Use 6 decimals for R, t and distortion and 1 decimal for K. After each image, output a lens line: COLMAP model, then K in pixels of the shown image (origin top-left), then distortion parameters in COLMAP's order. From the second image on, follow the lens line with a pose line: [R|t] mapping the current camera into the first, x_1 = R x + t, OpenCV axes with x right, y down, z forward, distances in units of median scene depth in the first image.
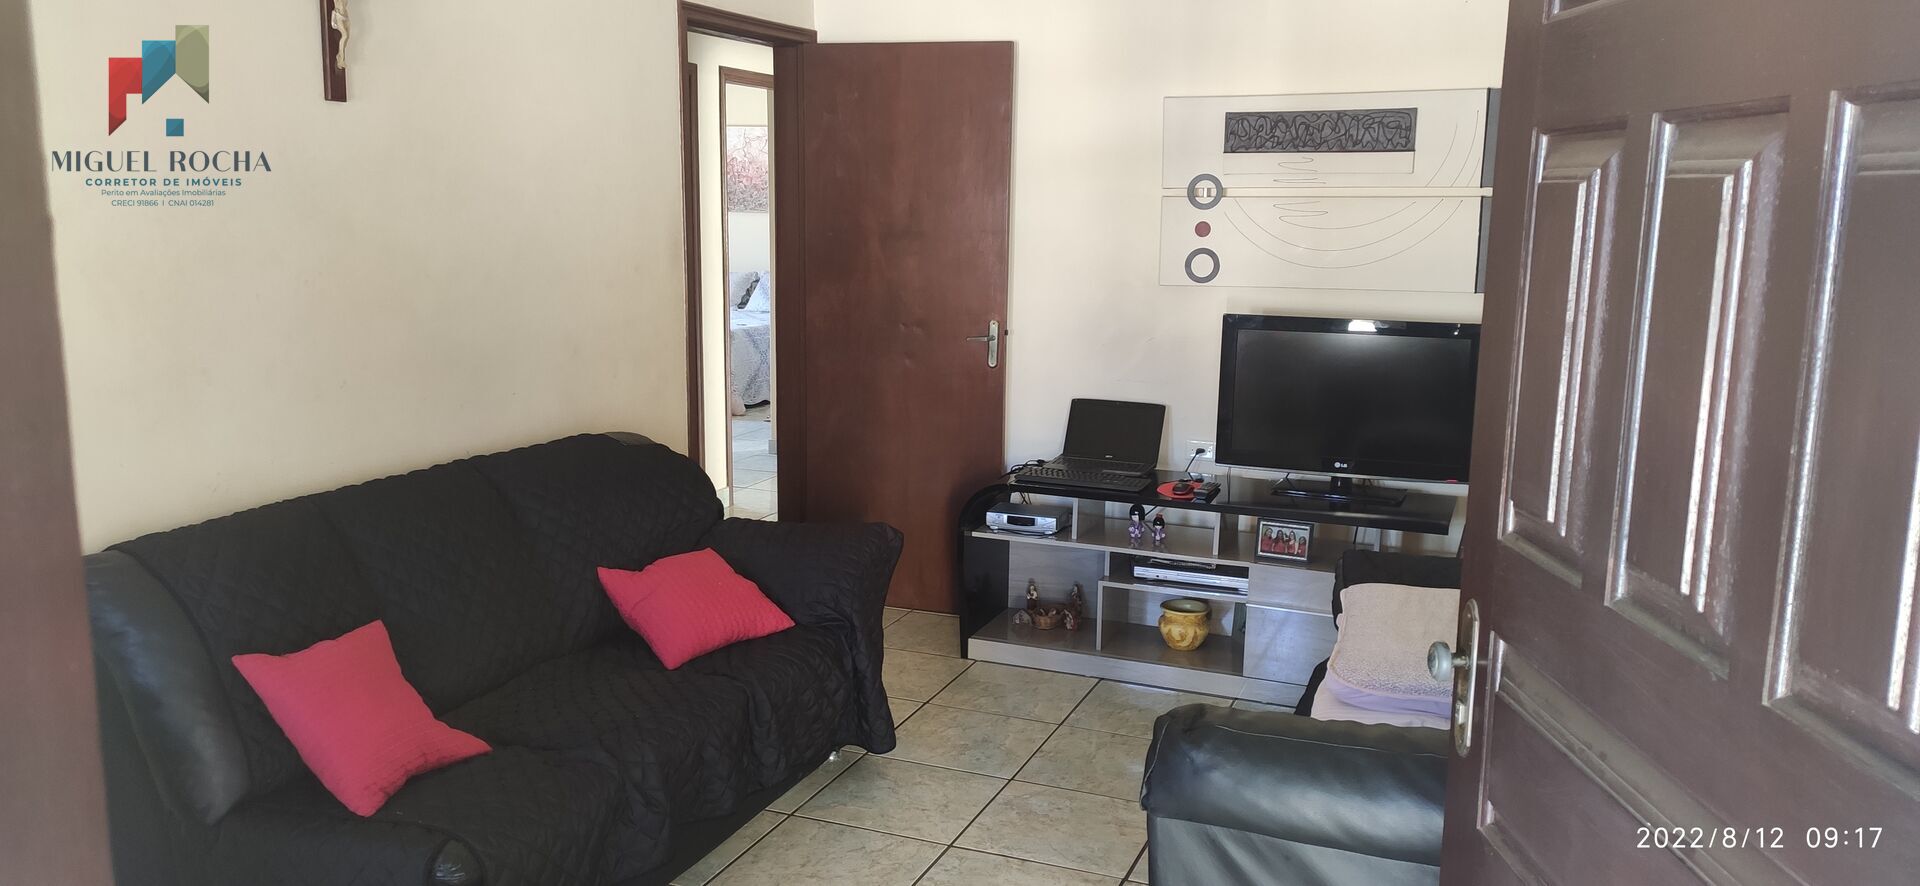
lens RADIAL K [[1432.0, 0, 960.0], [0, 1432.0, 443.0], [0, 0, 1]] dist [0.075051, -0.104979]
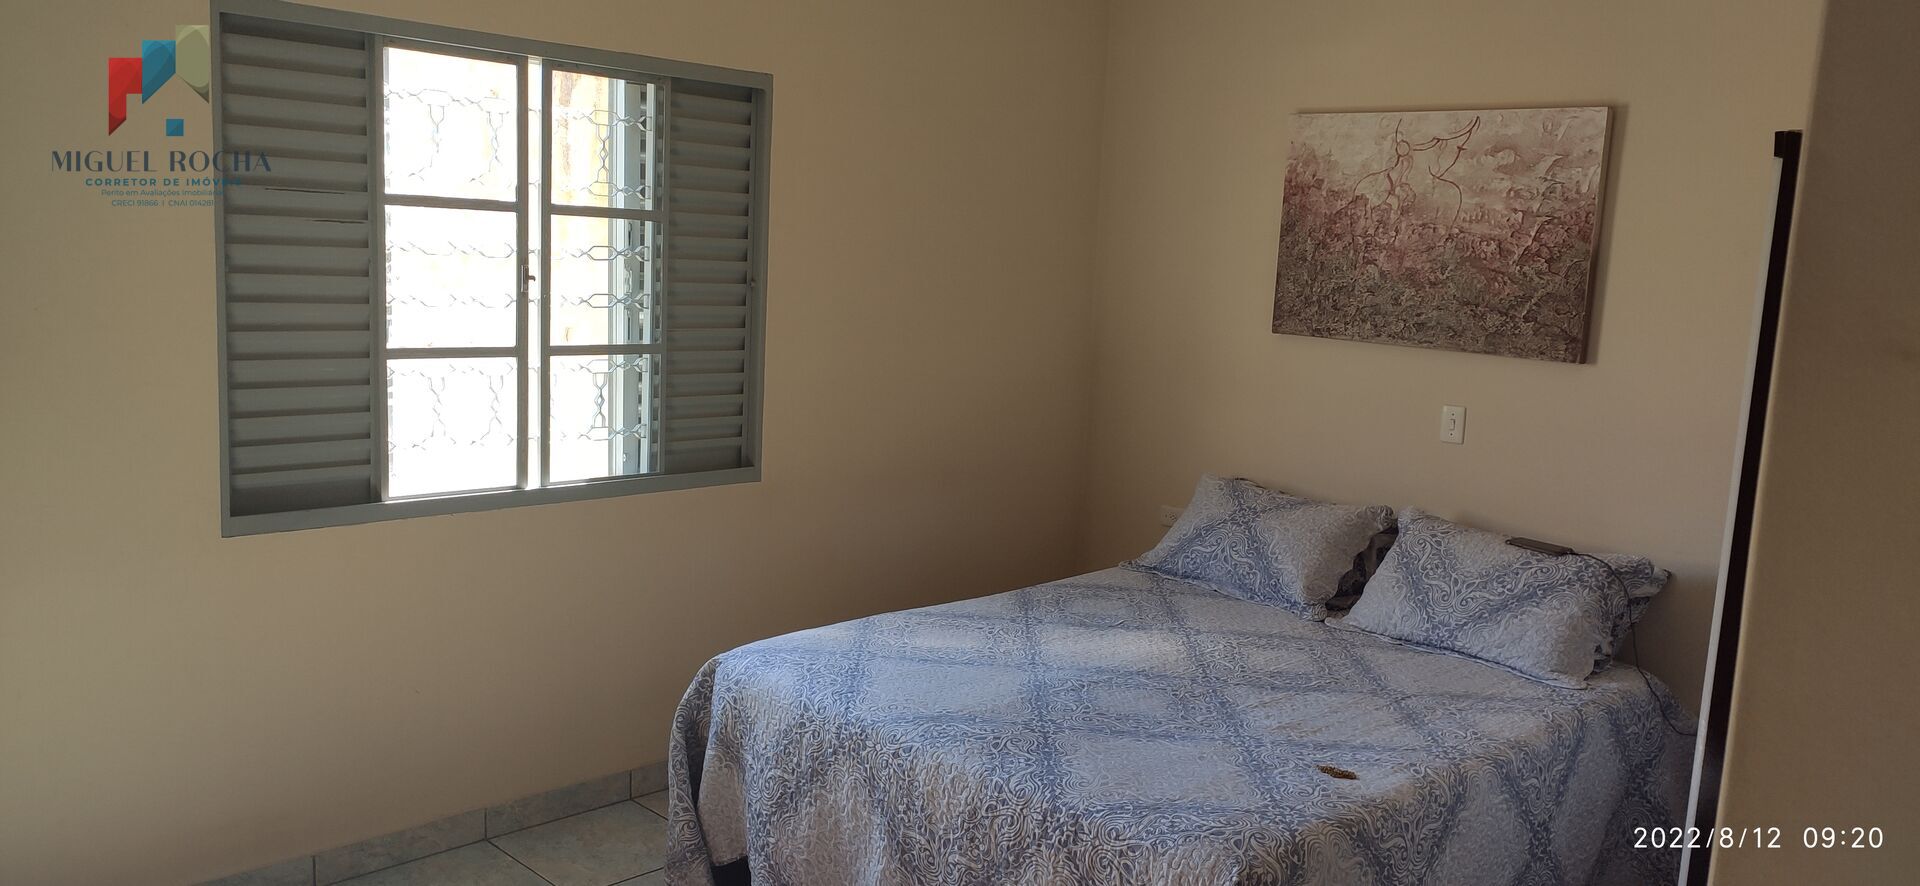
lens RADIAL K [[1432.0, 0, 960.0], [0, 1432.0, 443.0], [0, 0, 1]] dist [0.075051, -0.104979]
pose [[0.918707, 0.087331, -0.385162, -0.102965], [-0.102540, 0.994546, -0.019084, -0.117588], [0.381395, 0.057027, 0.922651, 0.621296]]
